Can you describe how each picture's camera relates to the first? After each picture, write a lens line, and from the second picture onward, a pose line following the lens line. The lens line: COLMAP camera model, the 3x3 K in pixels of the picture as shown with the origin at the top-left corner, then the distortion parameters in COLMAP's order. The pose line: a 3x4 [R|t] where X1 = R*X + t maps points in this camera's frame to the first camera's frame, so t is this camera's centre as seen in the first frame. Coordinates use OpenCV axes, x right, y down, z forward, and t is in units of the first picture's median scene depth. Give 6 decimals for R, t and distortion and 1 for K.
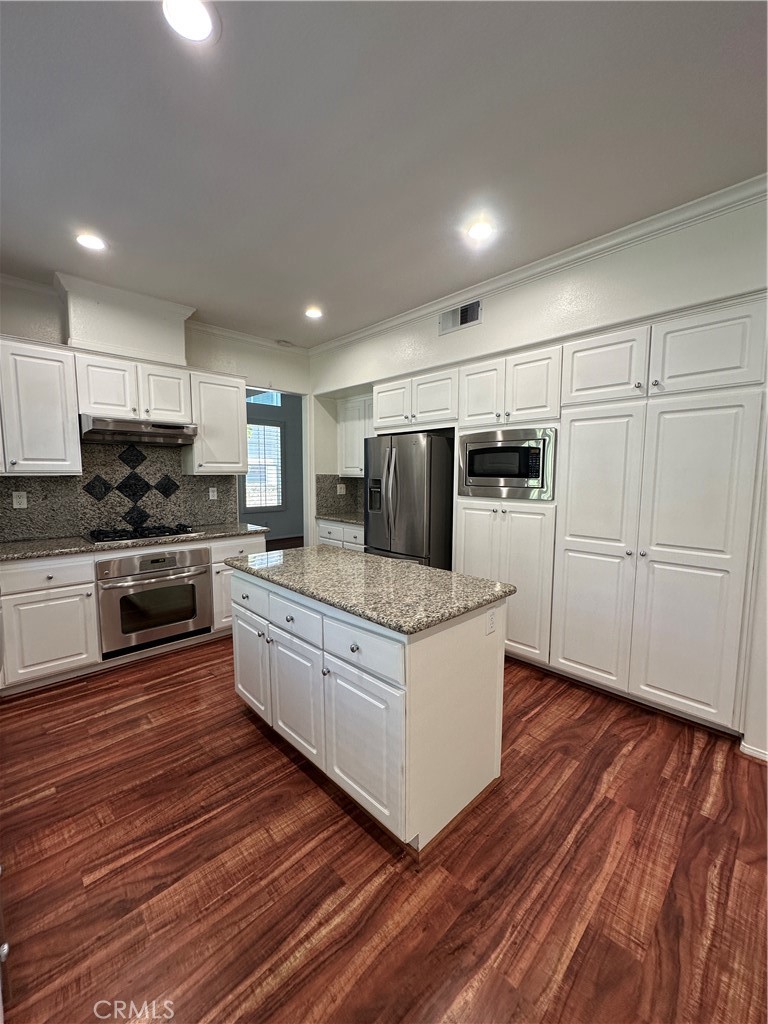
lens RADIAL K [[408.9, 0, 384.0], [0, 408.9, 512.0], [0, 0, 1]] dist [-0.000036, 0.000041]
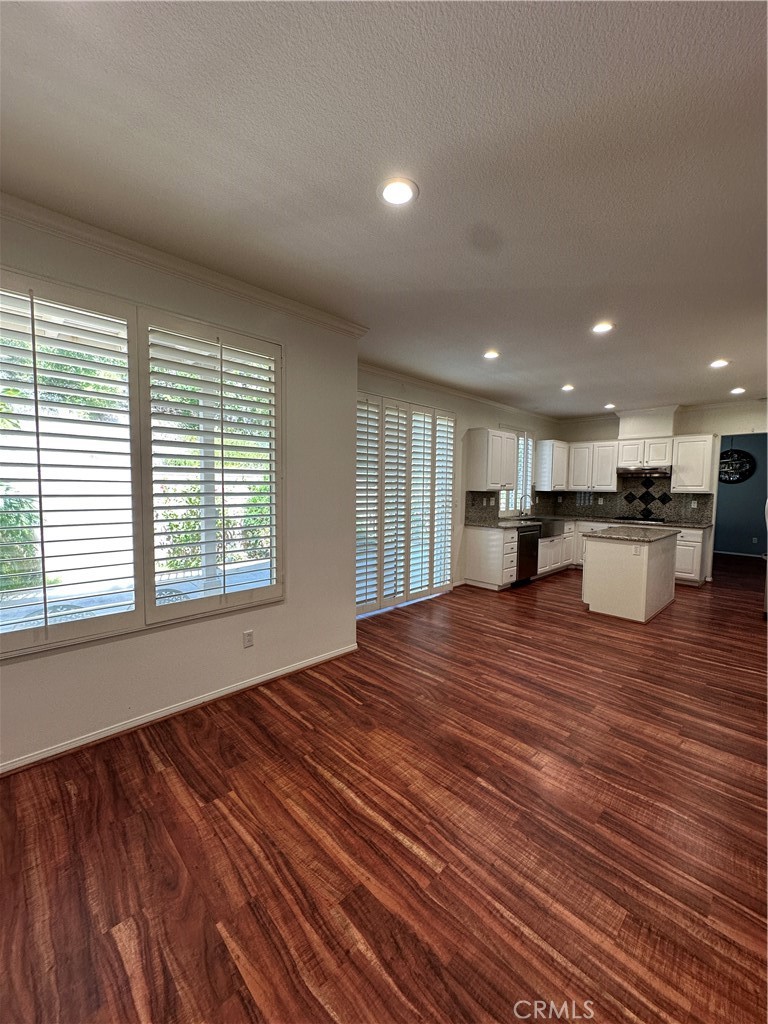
lens RADIAL K [[408.9, 0, 384.0], [0, 408.9, 512.0], [0, 0, 1]] dist [-0.000036, 0.000041]
pose [[0.001329, 0.063145, -0.998003, 1.502377], [-0.106673, 0.992319, 0.062643, 0.020445], [0.994293, 0.106377, 0.008055, -0.328748]]
